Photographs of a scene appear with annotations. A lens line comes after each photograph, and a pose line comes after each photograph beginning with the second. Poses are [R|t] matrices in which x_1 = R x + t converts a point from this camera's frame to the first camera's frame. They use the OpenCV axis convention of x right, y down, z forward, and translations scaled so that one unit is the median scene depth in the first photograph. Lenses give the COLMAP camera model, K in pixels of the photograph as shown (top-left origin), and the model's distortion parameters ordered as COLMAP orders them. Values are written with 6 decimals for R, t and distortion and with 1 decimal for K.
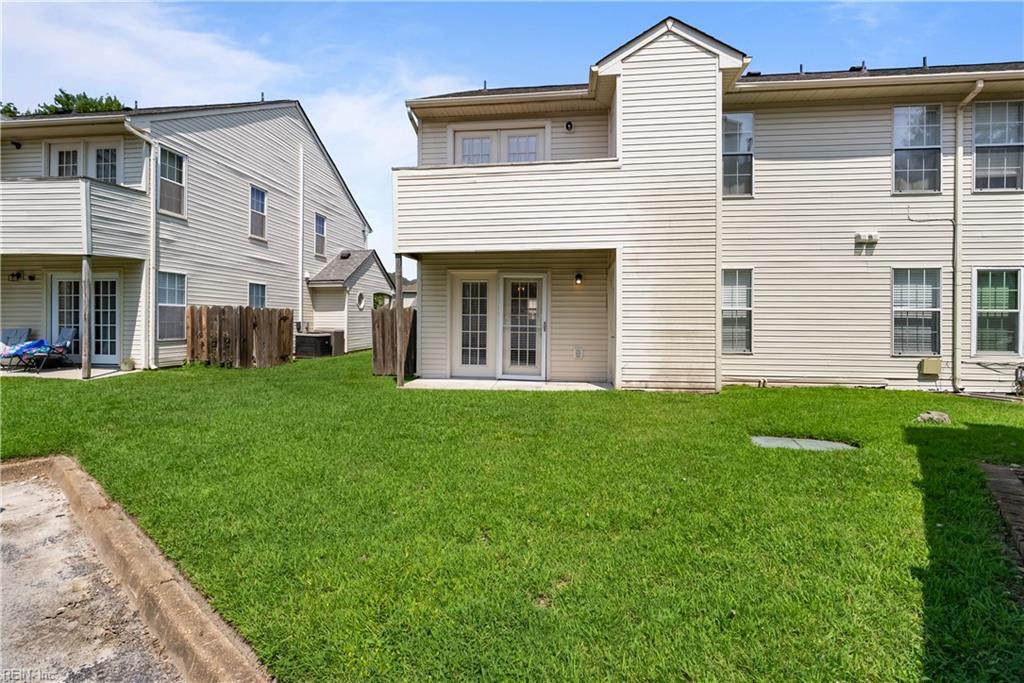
lens RADIAL K [[465.0, 0, 517.3], [0, 465.0, 341.7], [0, 0, 1]] dist [-0.002833, 0.000344]
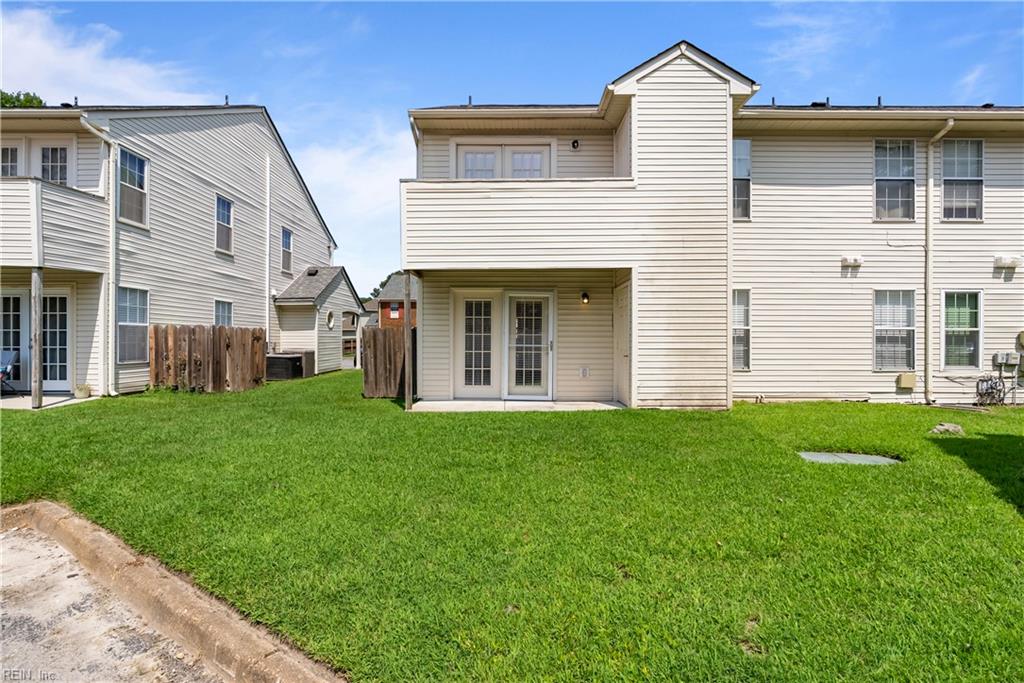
lens RADIAL K [[457.7, 0, 516.7], [0, 457.7, 359.5], [0, 0, 1]] dist [-0.002072, 0.000170]
pose [[0.993433, -0.008940, 0.114066, -0.127166], [0.009088, 0.999958, -0.000780, -0.003293], [-0.114054, 0.001812, 0.993473, 0.040087]]
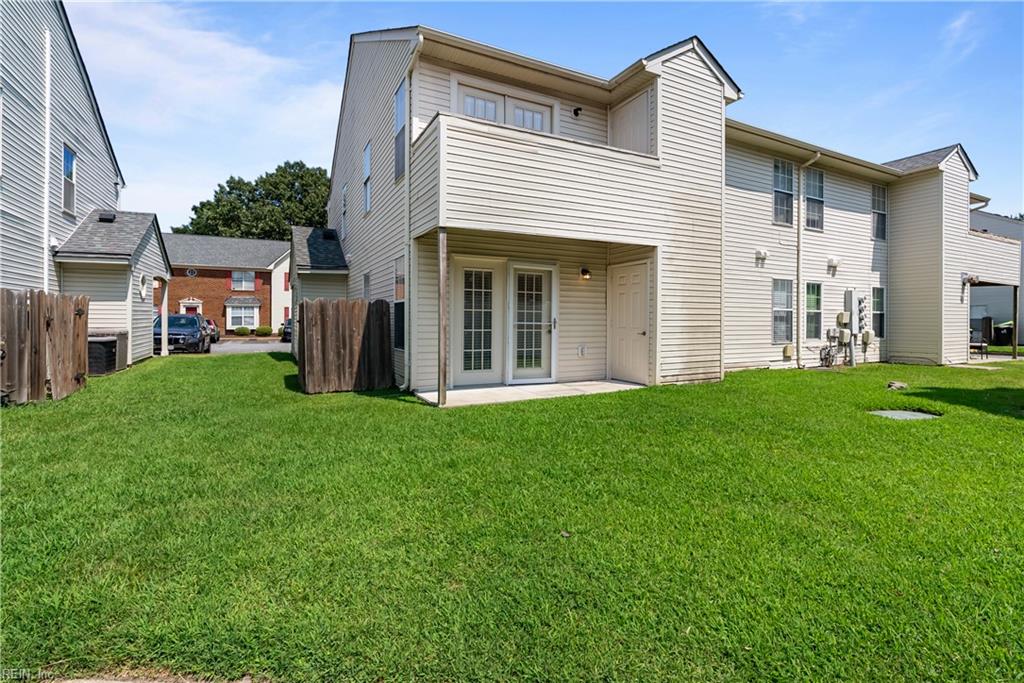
lens RADIAL K [[462.9, 0, 513.6], [0, 462.9, 337.1], [0, 0, 1]] dist [-0.006871, 0.001413]
pose [[0.831897, -0.022204, 0.554486, -0.521425], [0.022897, 0.999722, 0.005680, -0.013105], [-0.554457, 0.007971, 0.832174, 0.286793]]
